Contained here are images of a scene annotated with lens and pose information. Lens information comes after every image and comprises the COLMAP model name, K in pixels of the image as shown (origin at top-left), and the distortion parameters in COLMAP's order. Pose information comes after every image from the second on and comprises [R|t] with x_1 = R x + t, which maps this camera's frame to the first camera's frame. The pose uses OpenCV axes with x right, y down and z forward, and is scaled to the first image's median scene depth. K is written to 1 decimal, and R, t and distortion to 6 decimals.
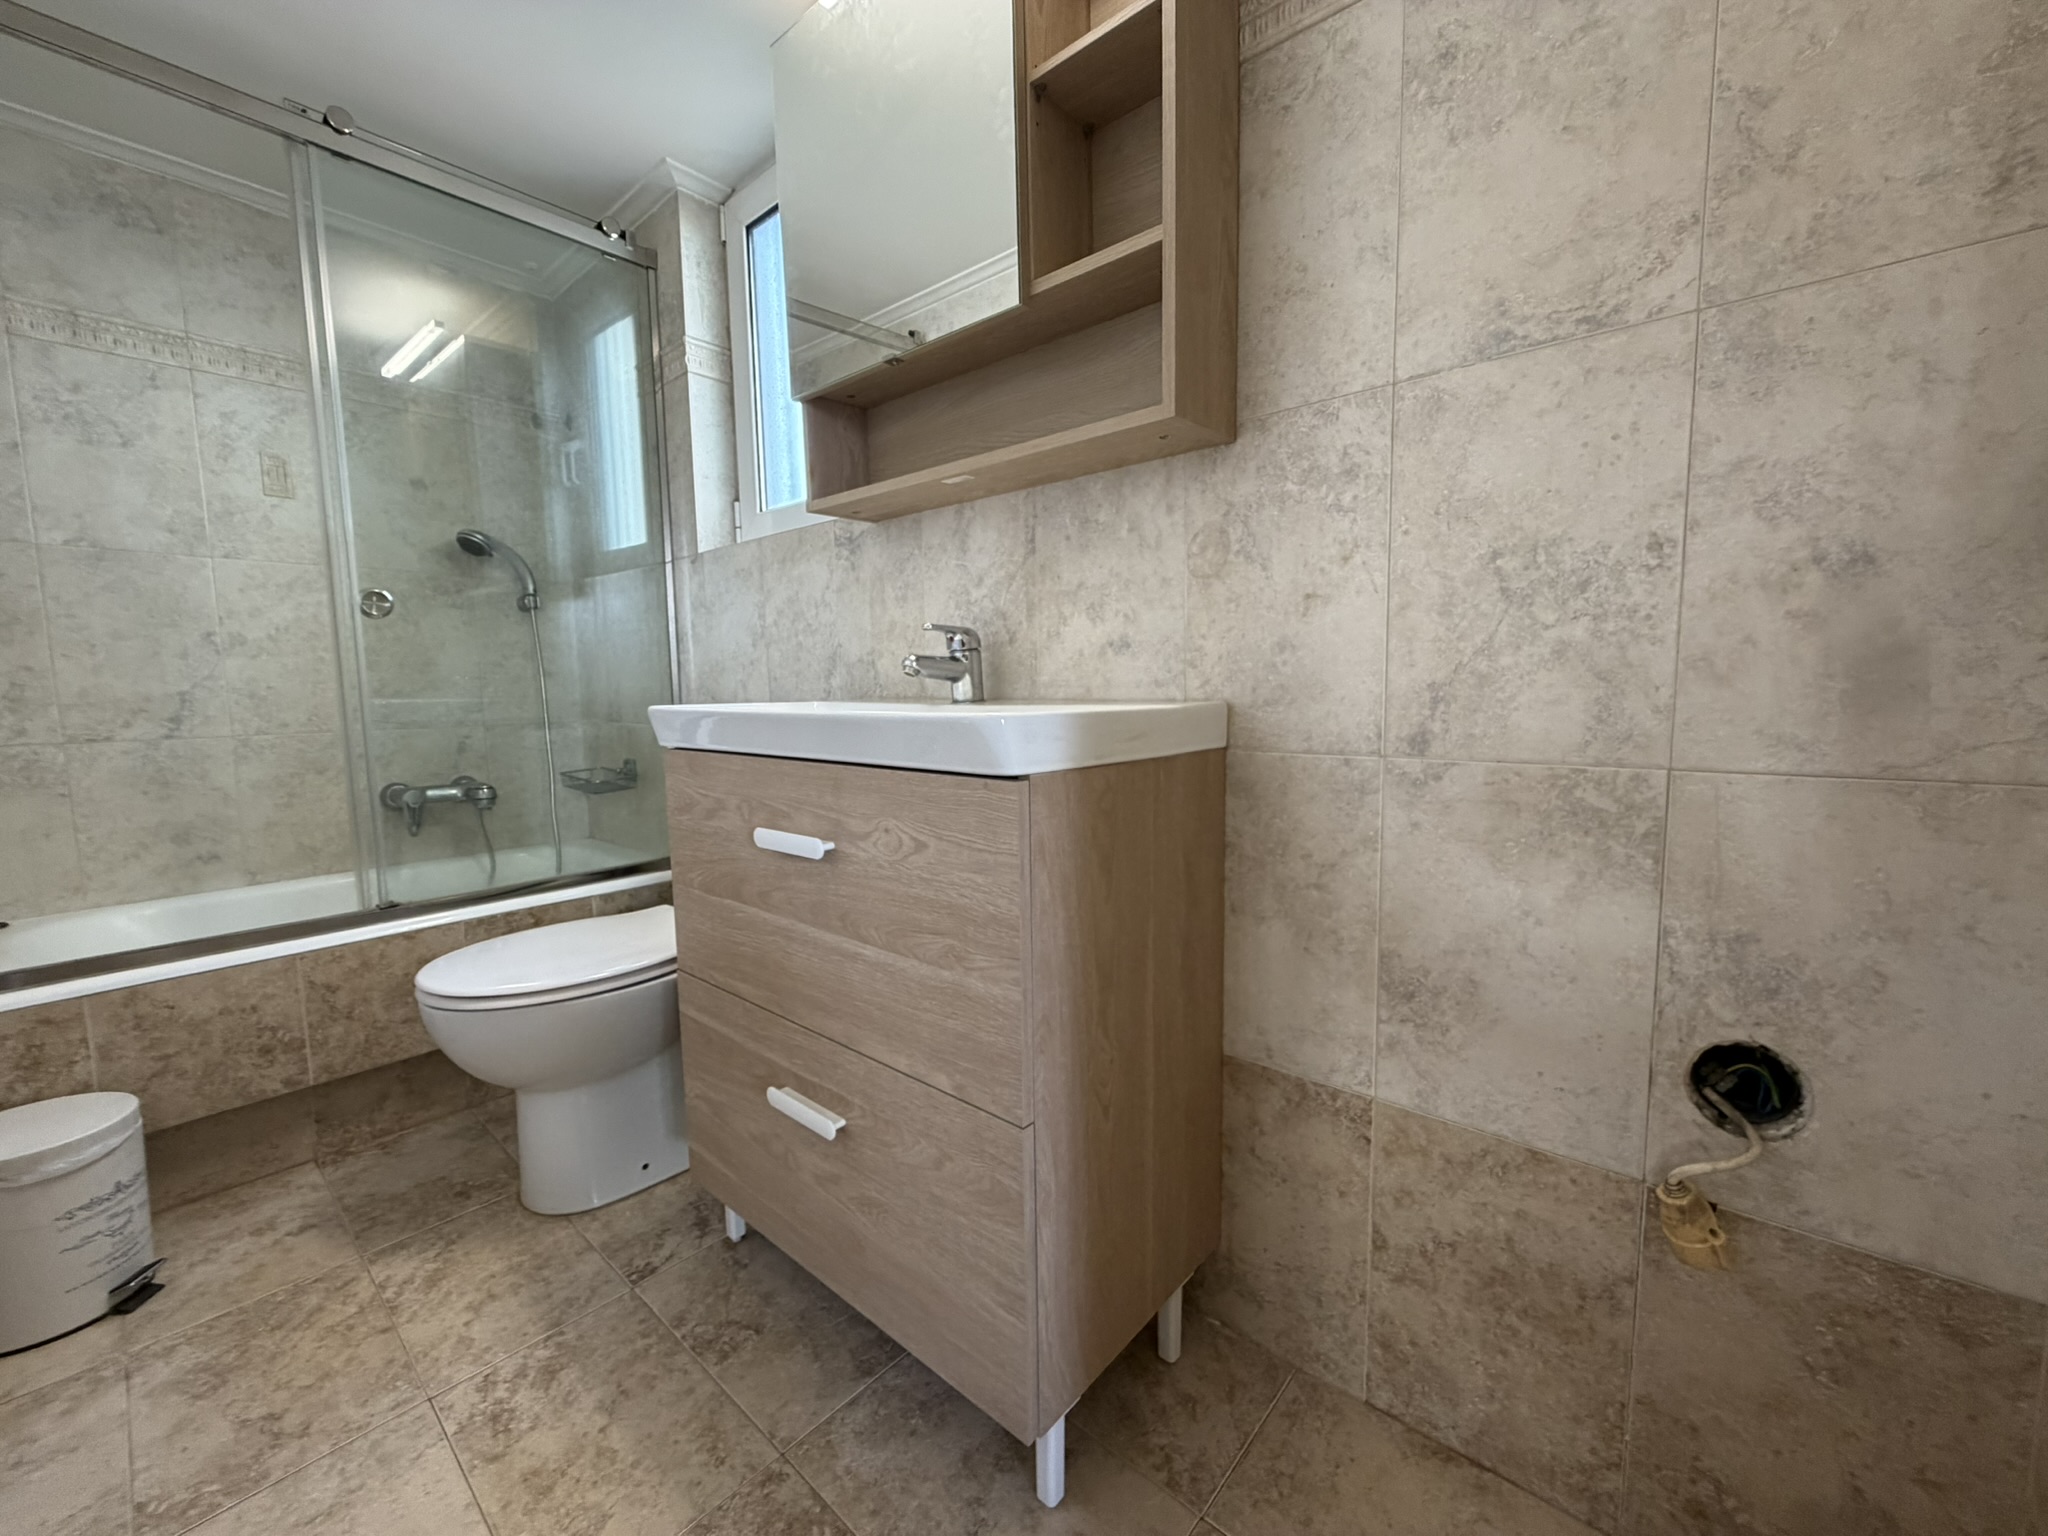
lens RADIAL K [[815.6, 0, 1022.6], [0, 815.6, 763.1], [0, 0, 1]] dist [0.000919, -0.000123]
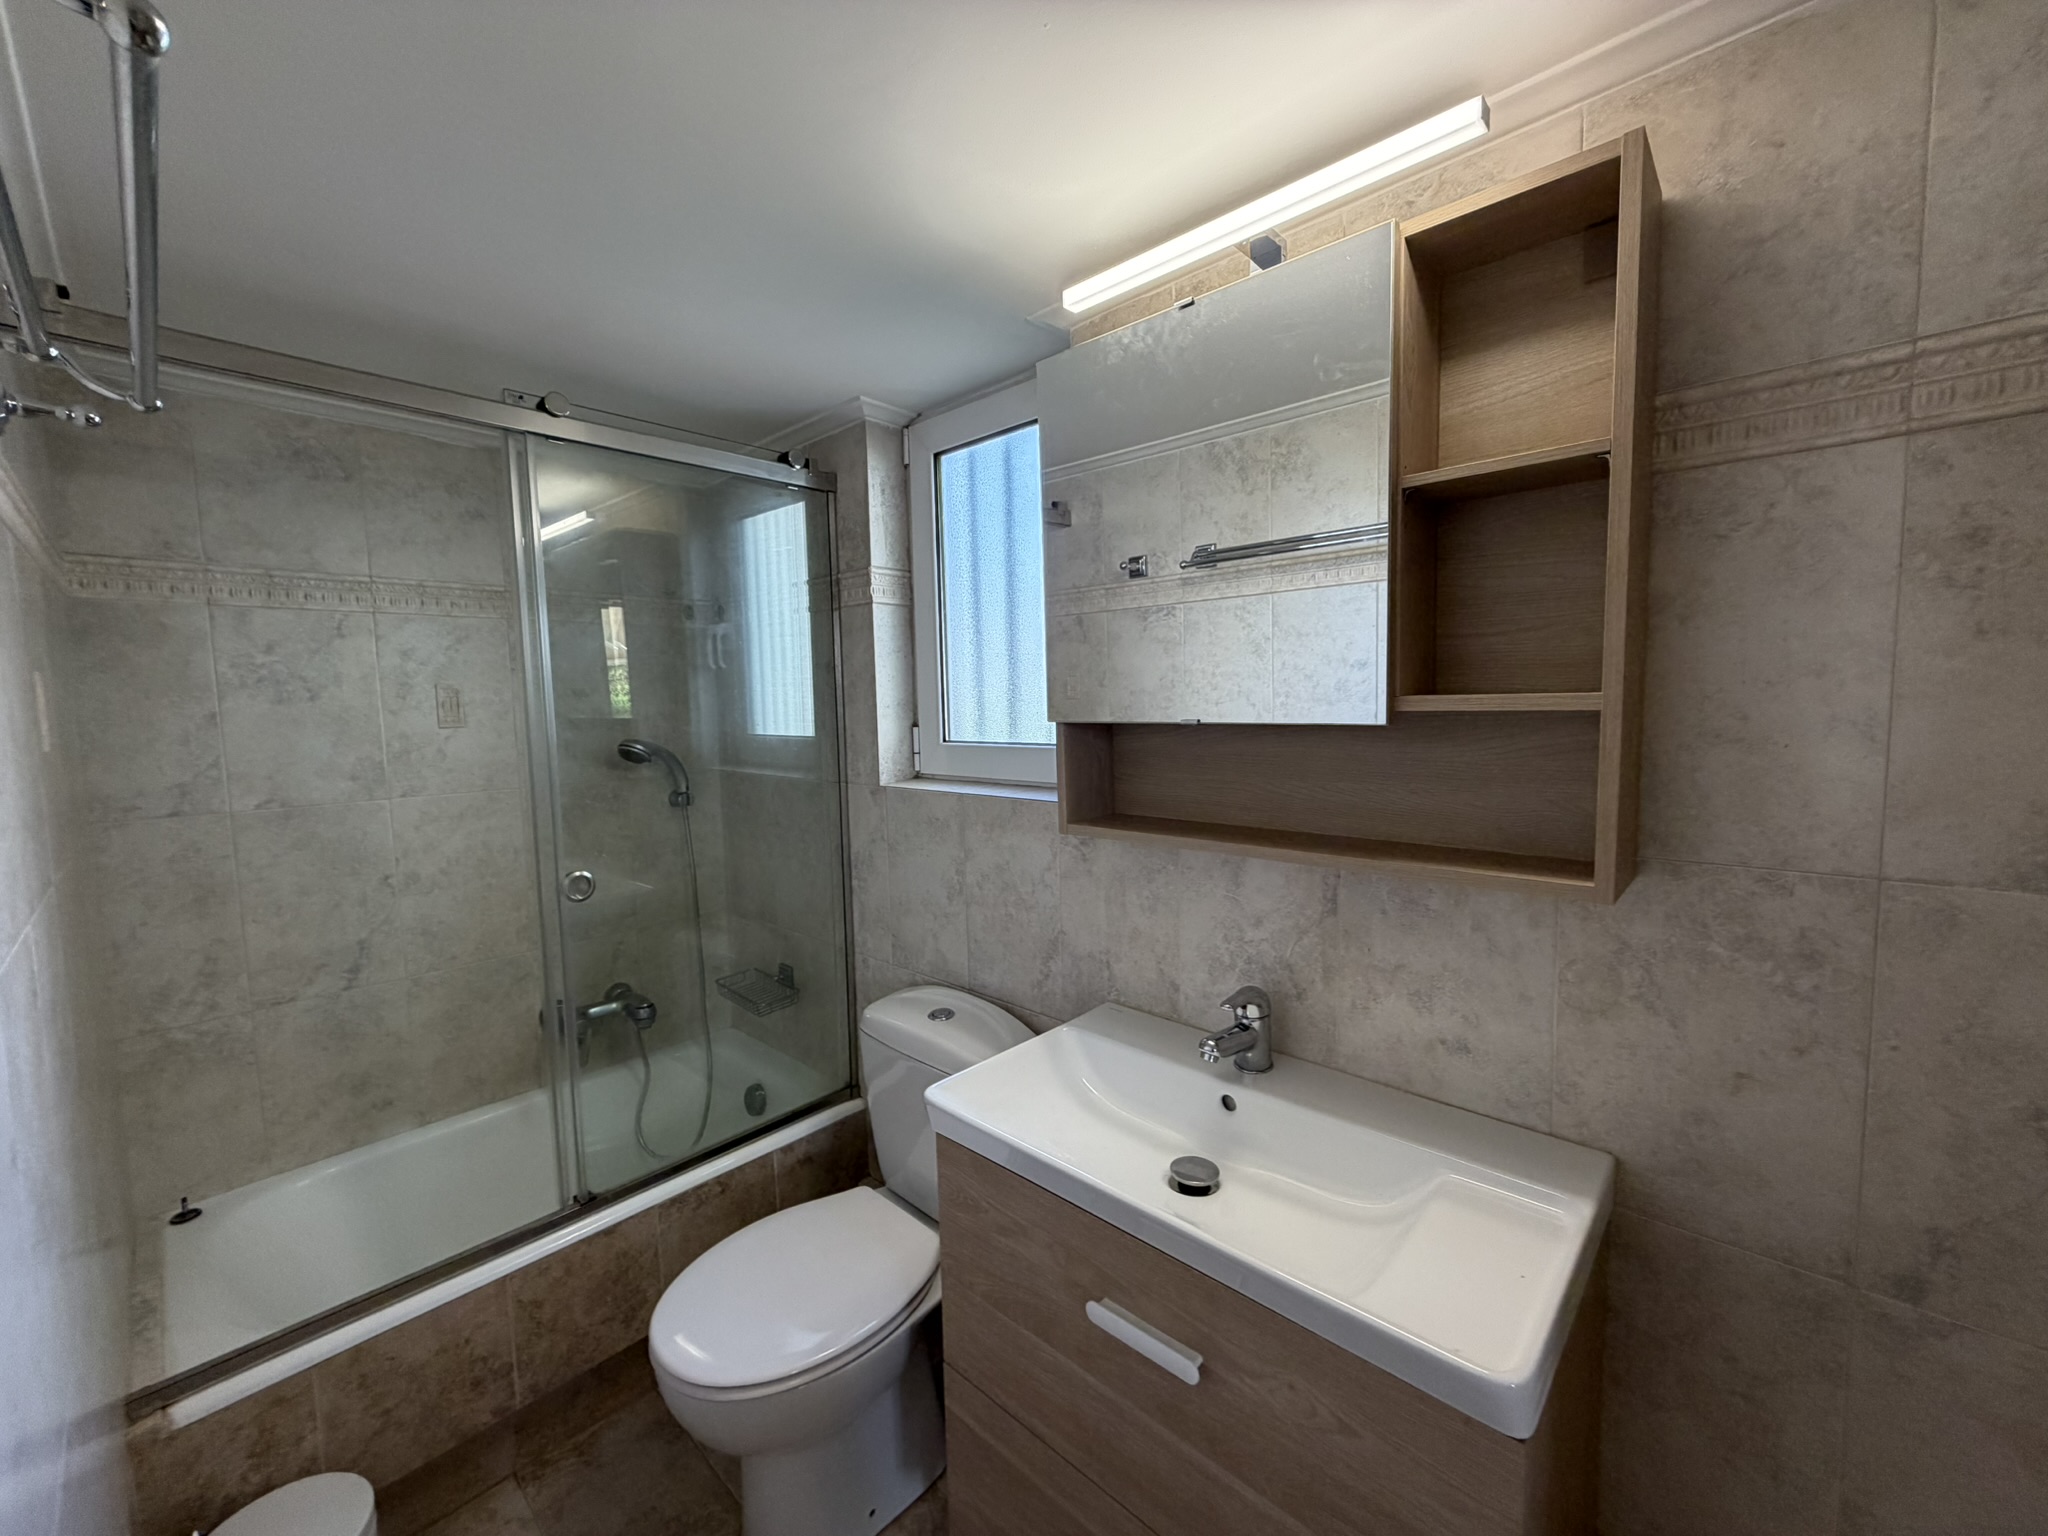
lens RADIAL K [[815.6, 0, 1029.7], [0, 815.6, 773.0], [0, 0, 1]] dist [0.000919, -0.000123]
pose [[0.999448, -0.004341, -0.032927, -0.231991], [0.003825, 0.999869, -0.015732, -0.314445], [0.032991, 0.015598, 0.999334, 0.056820]]
